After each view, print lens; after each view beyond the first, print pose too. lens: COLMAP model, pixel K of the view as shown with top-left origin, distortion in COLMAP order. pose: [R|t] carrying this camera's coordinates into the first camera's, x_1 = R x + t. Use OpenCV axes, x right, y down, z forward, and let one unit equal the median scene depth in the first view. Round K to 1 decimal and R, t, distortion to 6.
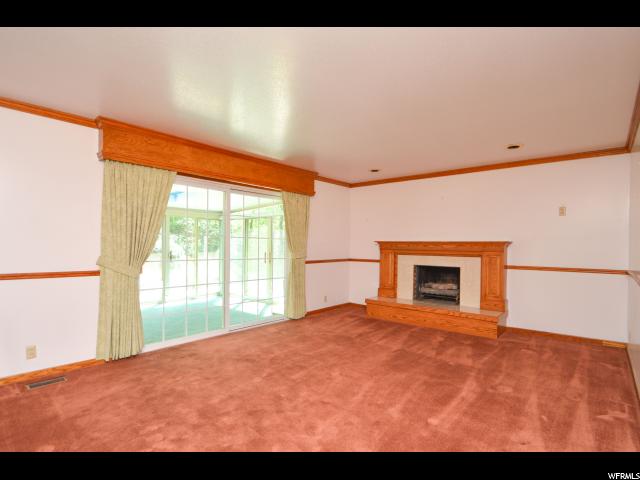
lens RADIAL K [[334.5, 0, 320.0], [0, 334.5, 240.0], [0, 0, 1]] dist [-0.000819, -0.000048]
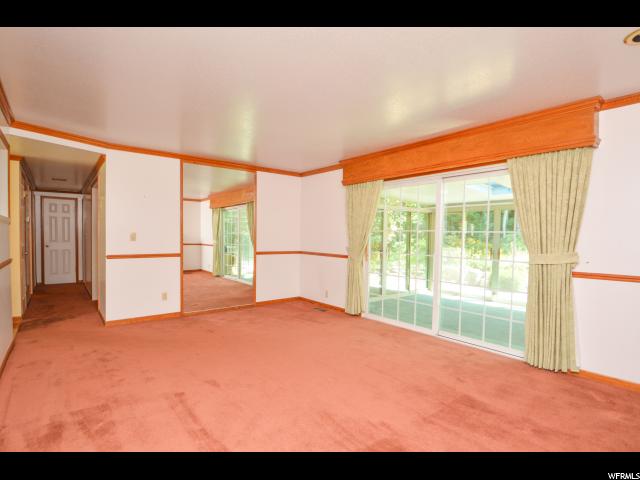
lens RADIAL K [[334.5, 0, 320.0], [0, 334.5, 240.0], [0, 0, 1]] dist [-0.000819, -0.000048]
pose [[-0.179782, 0.001292, -0.983706, 0.774997], [0.000910, 0.999999, 0.001147, 0.013804], [0.983706, -0.000689, -0.179782, 0.957116]]
